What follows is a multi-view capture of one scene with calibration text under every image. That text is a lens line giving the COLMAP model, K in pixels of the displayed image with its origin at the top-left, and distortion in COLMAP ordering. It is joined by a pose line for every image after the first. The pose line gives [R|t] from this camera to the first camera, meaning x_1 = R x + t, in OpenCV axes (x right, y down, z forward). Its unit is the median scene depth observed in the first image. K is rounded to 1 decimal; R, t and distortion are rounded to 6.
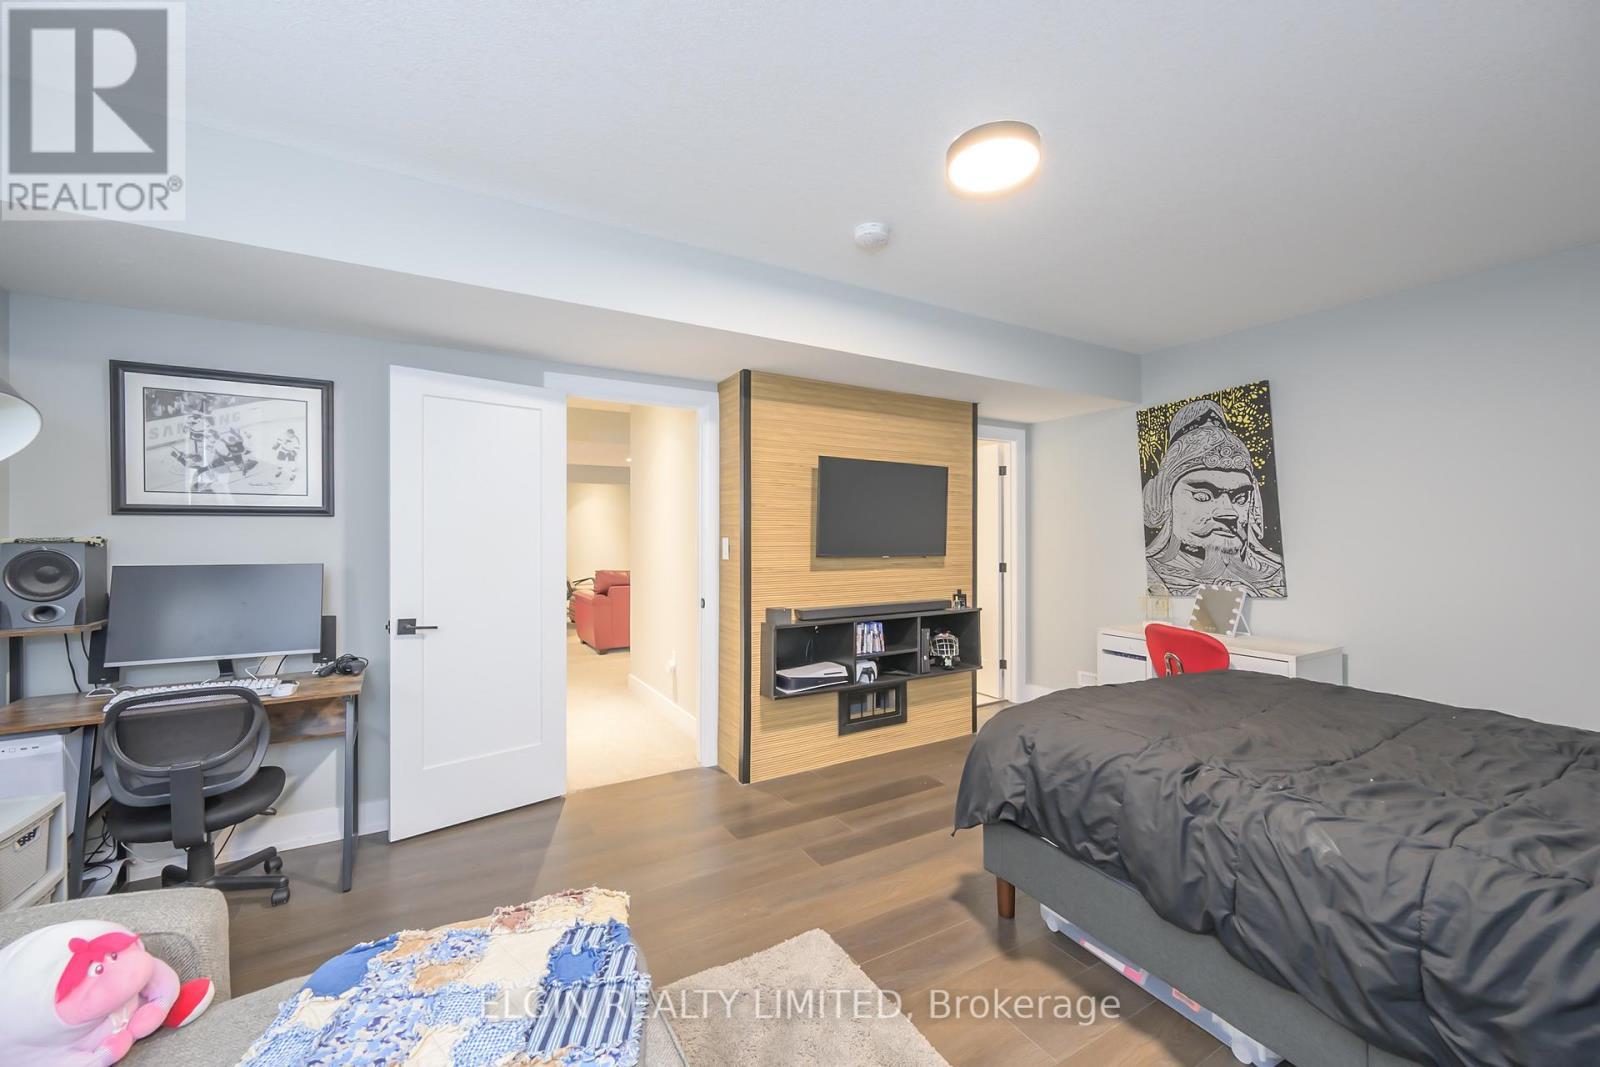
lens RADIAL K [[641.5, 0, 792.4], [0, 641.5, 534.2], [0, 0, 1]] dist [-0.002930, -0.000200]
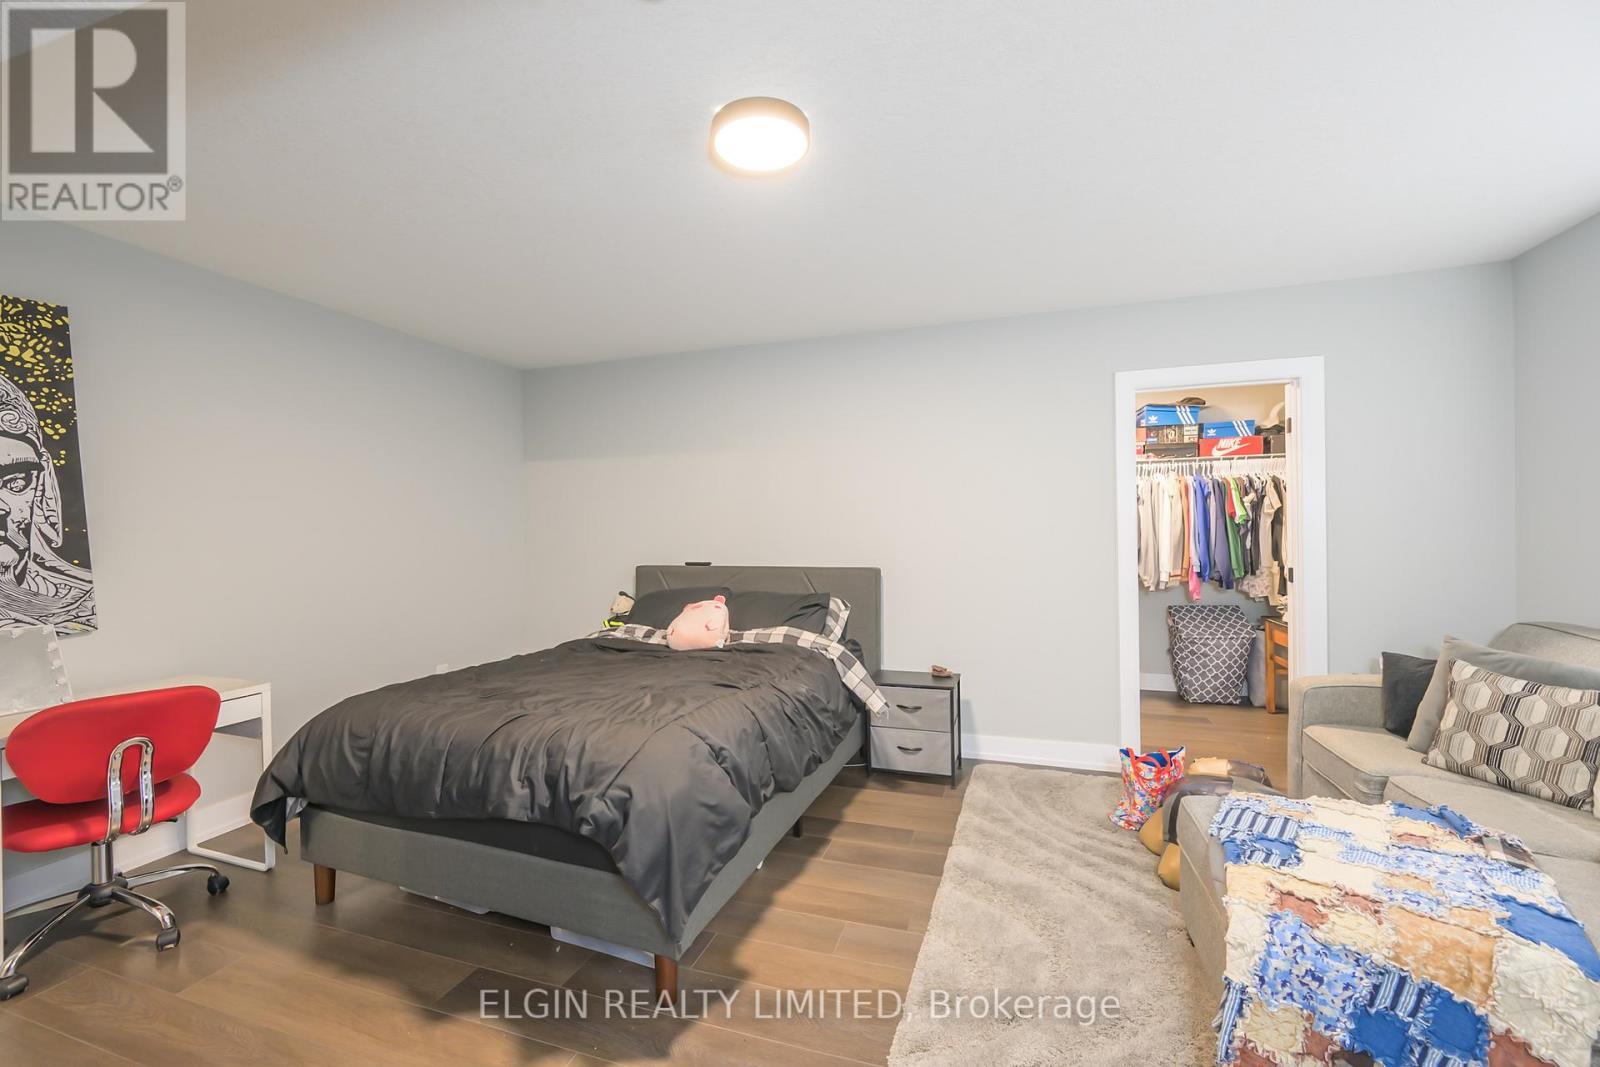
lens RADIAL K [[641.5, 0, 792.8], [0, 641.5, 527.0], [0, 0, 1]] dist [-0.002930, -0.000200]
pose [[-0.635202, 0.010328, 0.772277, -0.240809], [0.011392, 0.999927, -0.004002, -0.001994], [-0.772262, 0.006256, -0.635274, 0.827263]]
